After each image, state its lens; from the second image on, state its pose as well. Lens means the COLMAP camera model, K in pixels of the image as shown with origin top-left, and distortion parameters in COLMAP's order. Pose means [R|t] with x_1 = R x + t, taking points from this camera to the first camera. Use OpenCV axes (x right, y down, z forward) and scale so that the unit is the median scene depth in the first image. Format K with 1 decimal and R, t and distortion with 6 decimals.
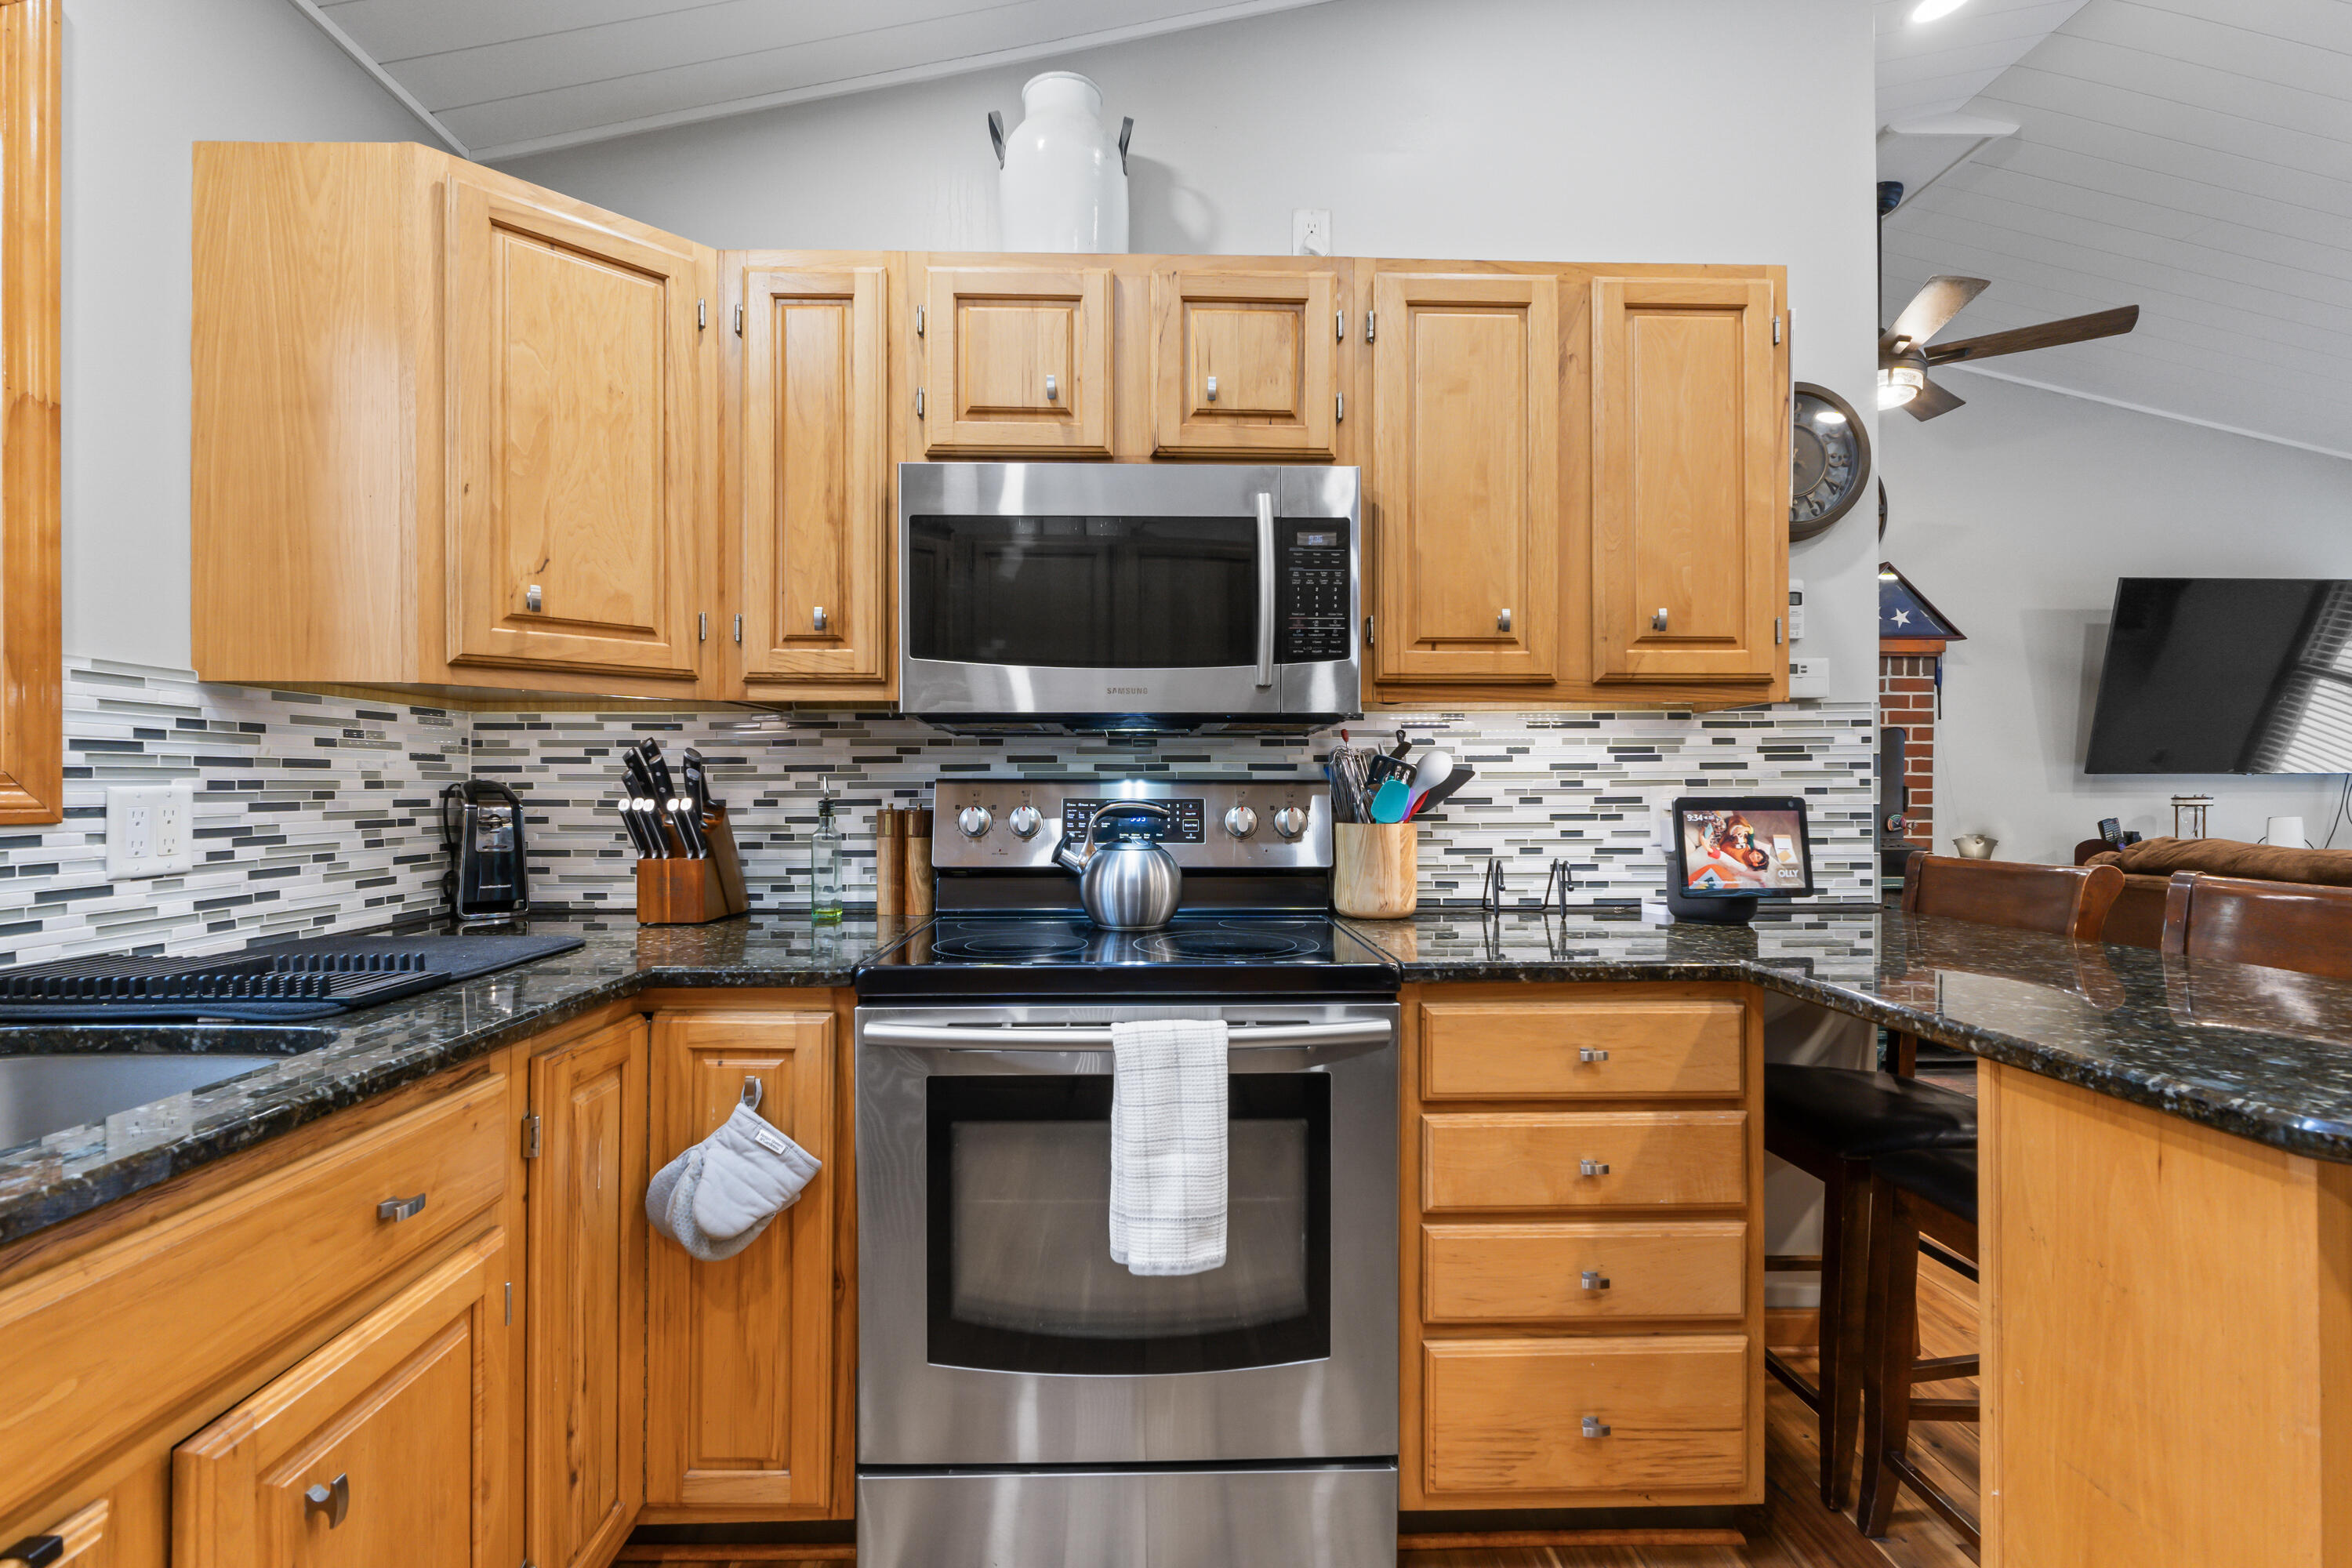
lens RADIAL K [[1068.5, 0, 1170.4], [0, 1068.5, 787.3], [0, 0, 1]] dist [-0.006303, 0.000399]
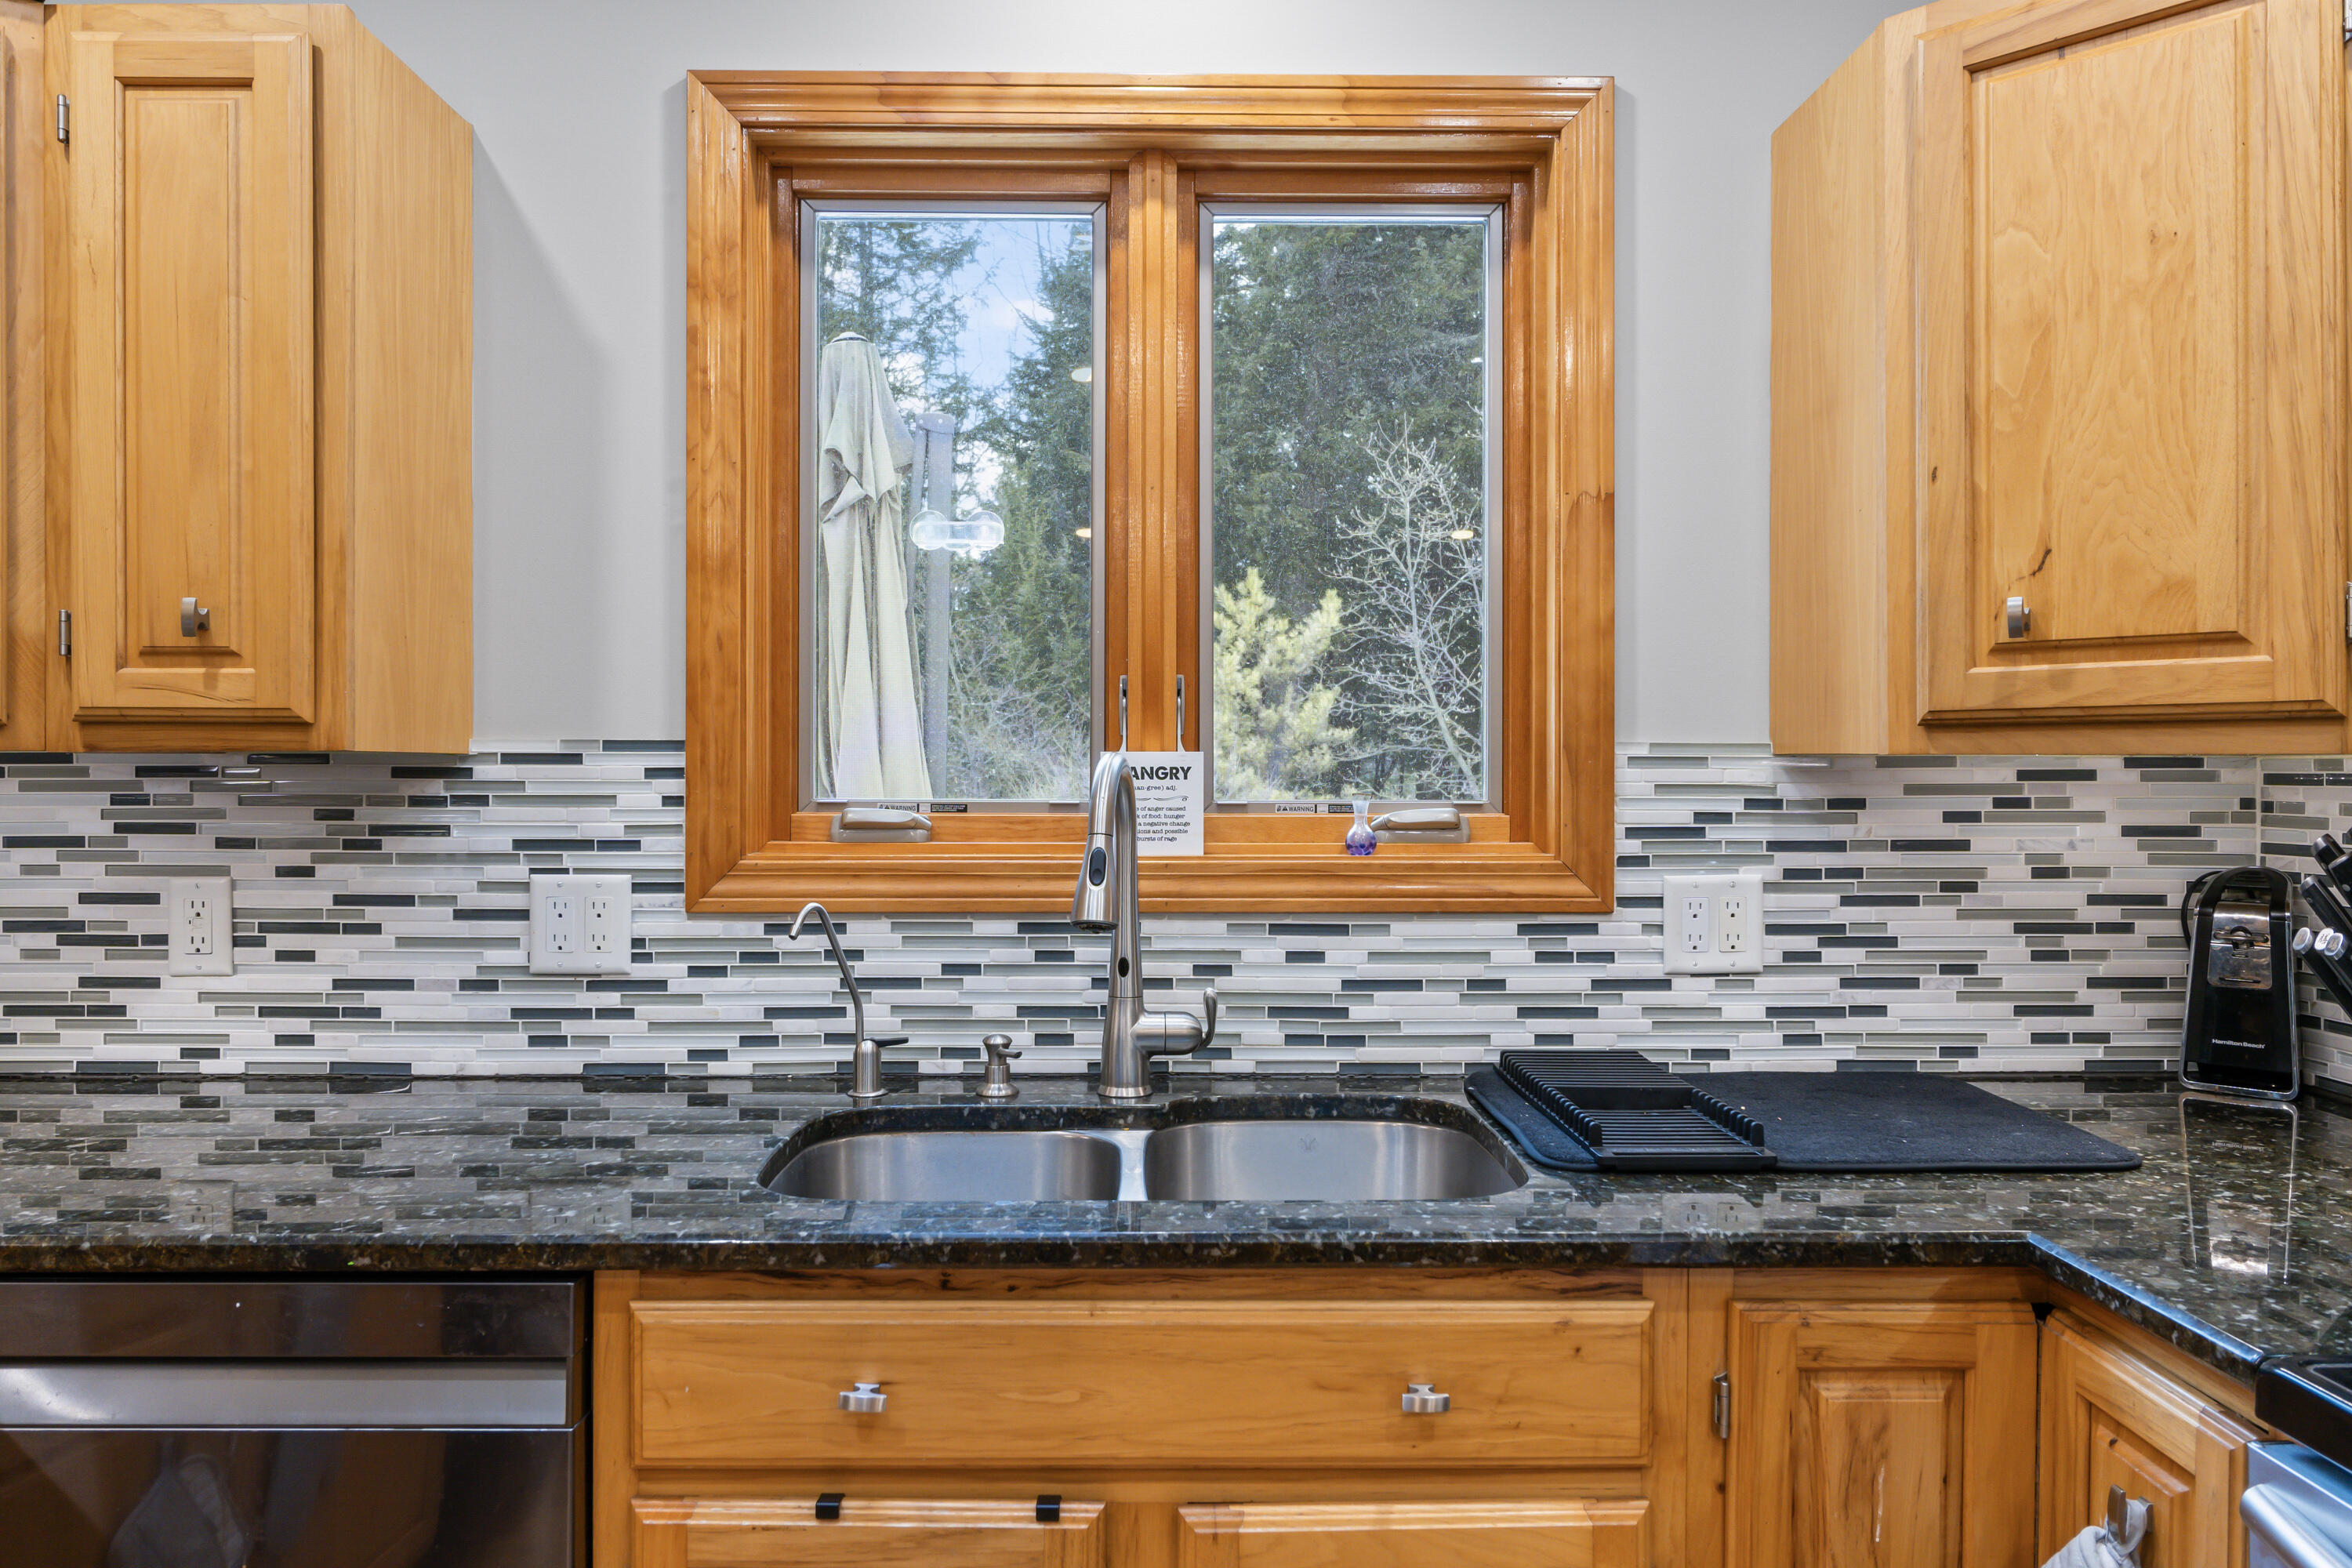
lens RADIAL K [[1622.7, 0, 1167.8], [0, 1622.7, 770.8], [0, 0, 1]] dist [-0.003454, 0.001081]
pose [[-0.013784, 0.004287, -0.999896, 0.347188], [-0.001029, 0.999990, 0.004301, -0.075579], [0.999904, 0.001088, -0.013780, 0.431175]]
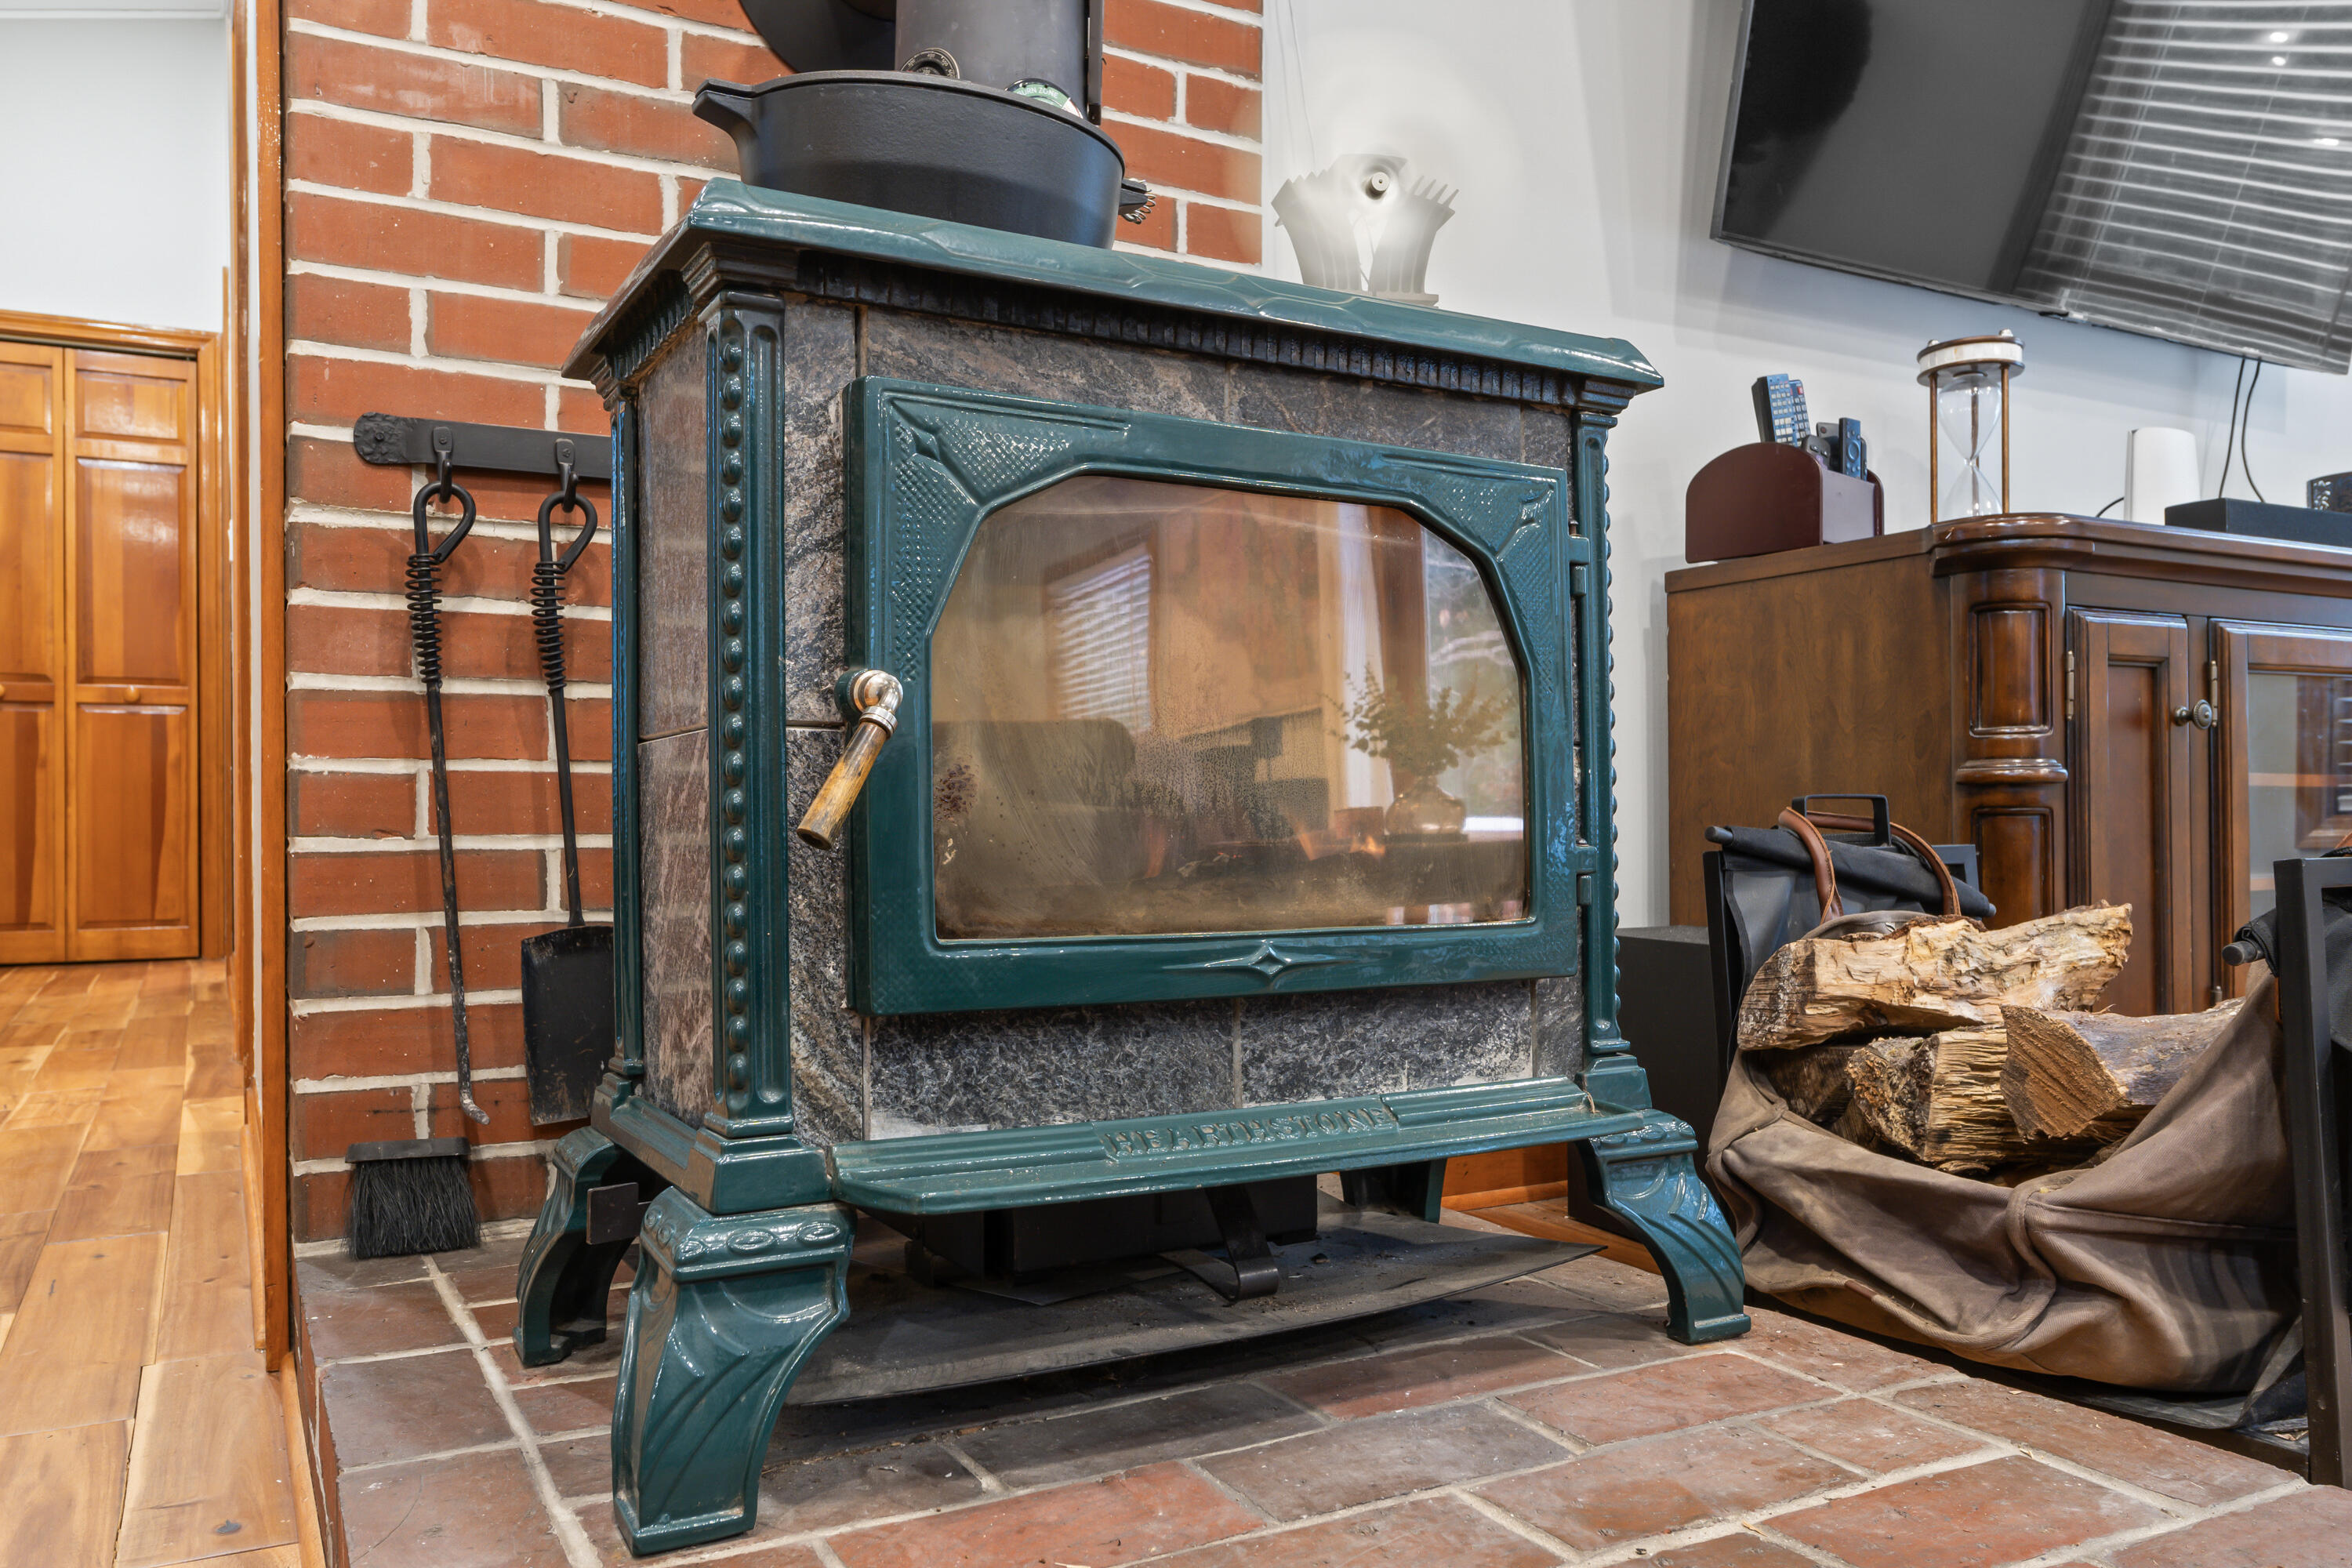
lens RADIAL K [[1736.0, 0, 1150.9], [0, 1736.0, 833.9], [0, 0, 1]] dist [-0.007901, 0.007210]
pose [[0.894070, -0.003067, 0.447917, 1.277024], [-0.001204, 0.999956, 0.009252, 0.370751], [-0.447926, -0.008811, 0.894027, 1.614980]]
